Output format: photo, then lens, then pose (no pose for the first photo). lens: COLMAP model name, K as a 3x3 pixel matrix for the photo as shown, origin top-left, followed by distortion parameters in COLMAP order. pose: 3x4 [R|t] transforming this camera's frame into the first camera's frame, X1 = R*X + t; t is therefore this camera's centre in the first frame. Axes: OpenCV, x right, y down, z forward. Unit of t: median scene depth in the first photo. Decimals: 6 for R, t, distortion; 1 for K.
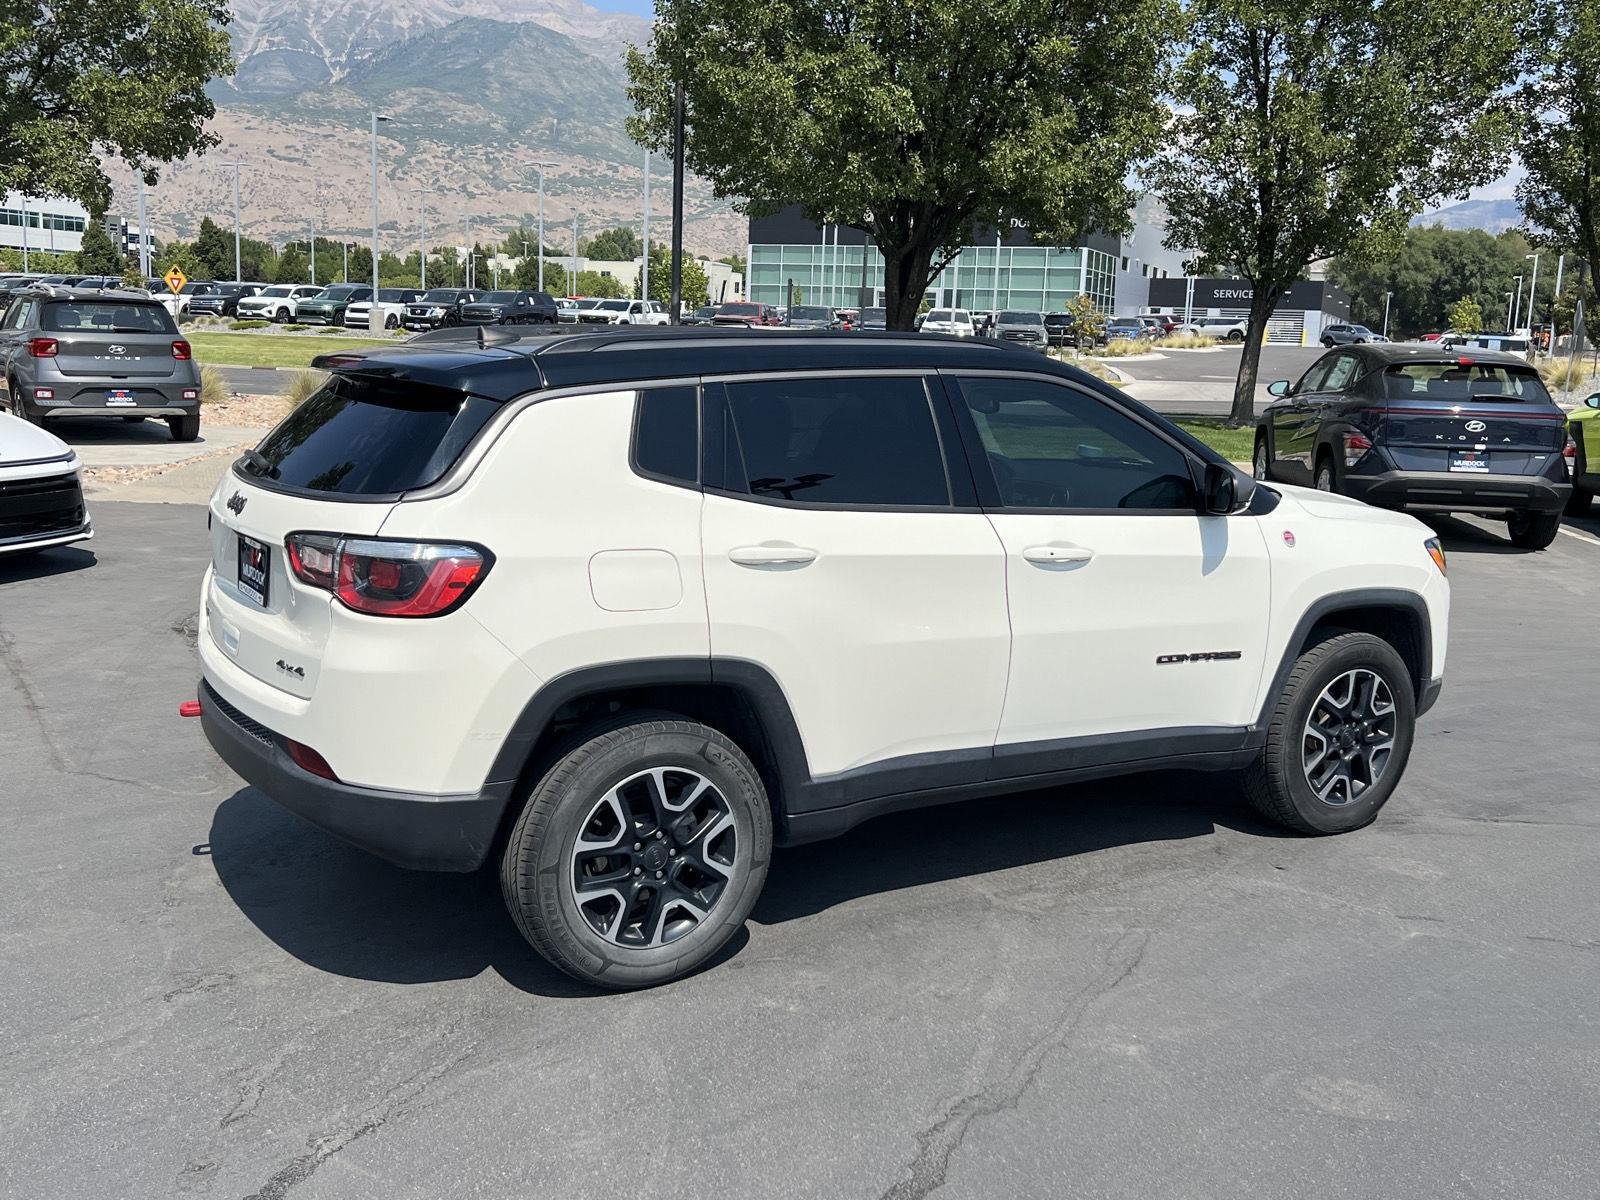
lens RADIAL K [[1590.9, 0, 794.2], [0, 1590.9, 591.4], [0, 0, 1]] dist [0.061990, -0.077274]
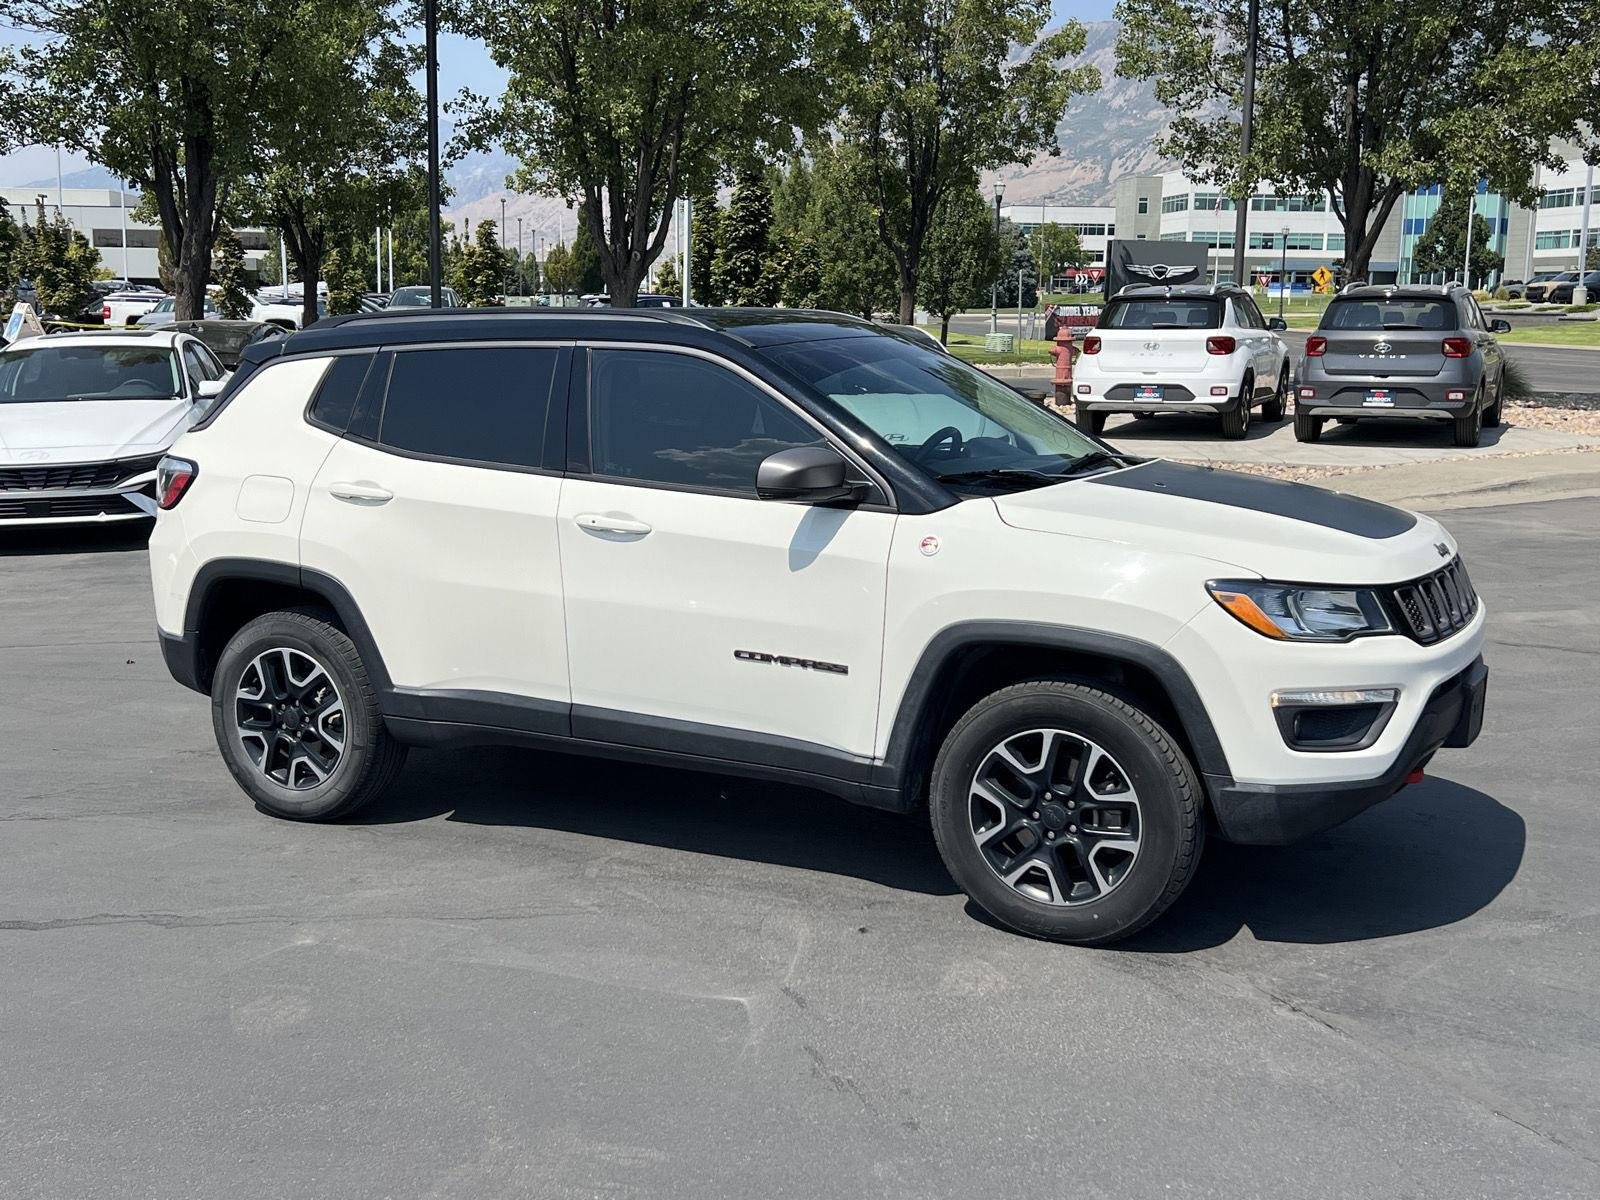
lens RADIAL K [[1819.1, 0, 790.3], [0, 1819.1, 596.6], [0, 0, 1]] dist [0.161129, -0.470981]
pose [[0.500265, 0.108765, -0.859014, 0.455807], [-0.127082, 0.990559, 0.051412, -0.019297], [0.856496, 0.083446, 0.509364, 0.192065]]
